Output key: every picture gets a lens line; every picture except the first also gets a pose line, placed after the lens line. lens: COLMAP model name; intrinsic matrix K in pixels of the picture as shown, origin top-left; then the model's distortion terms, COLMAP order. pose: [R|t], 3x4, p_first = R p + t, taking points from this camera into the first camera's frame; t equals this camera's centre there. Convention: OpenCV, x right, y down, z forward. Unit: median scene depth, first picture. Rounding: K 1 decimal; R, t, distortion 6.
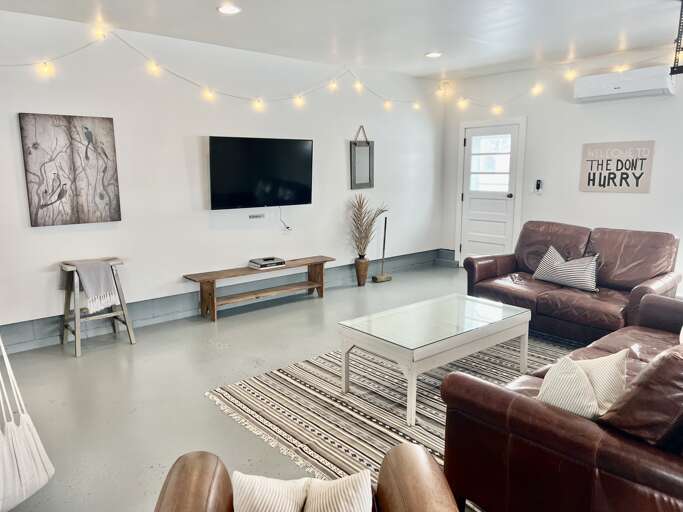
lens RADIAL K [[520.6, 0, 341.5], [0, 520.6, 256.0], [0, 0, 1]] dist [0.012811, 0.002088]
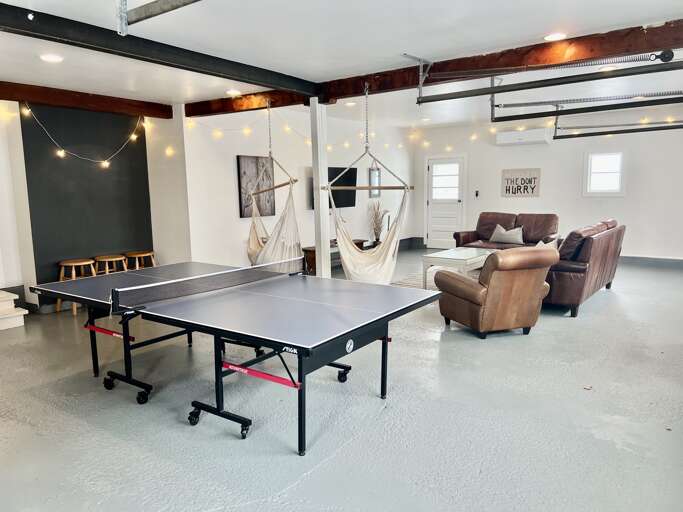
lens RADIAL K [[520.6, 0, 341.5], [0, 520.6, 256.0], [0, 0, 1]] dist [0.012811, 0.002088]
pose [[0.975162, -0.039755, 0.217896, -0.464379], [0.048379, 0.998237, -0.034385, 0.109959], [-0.216145, 0.044072, 0.975366, -0.584046]]
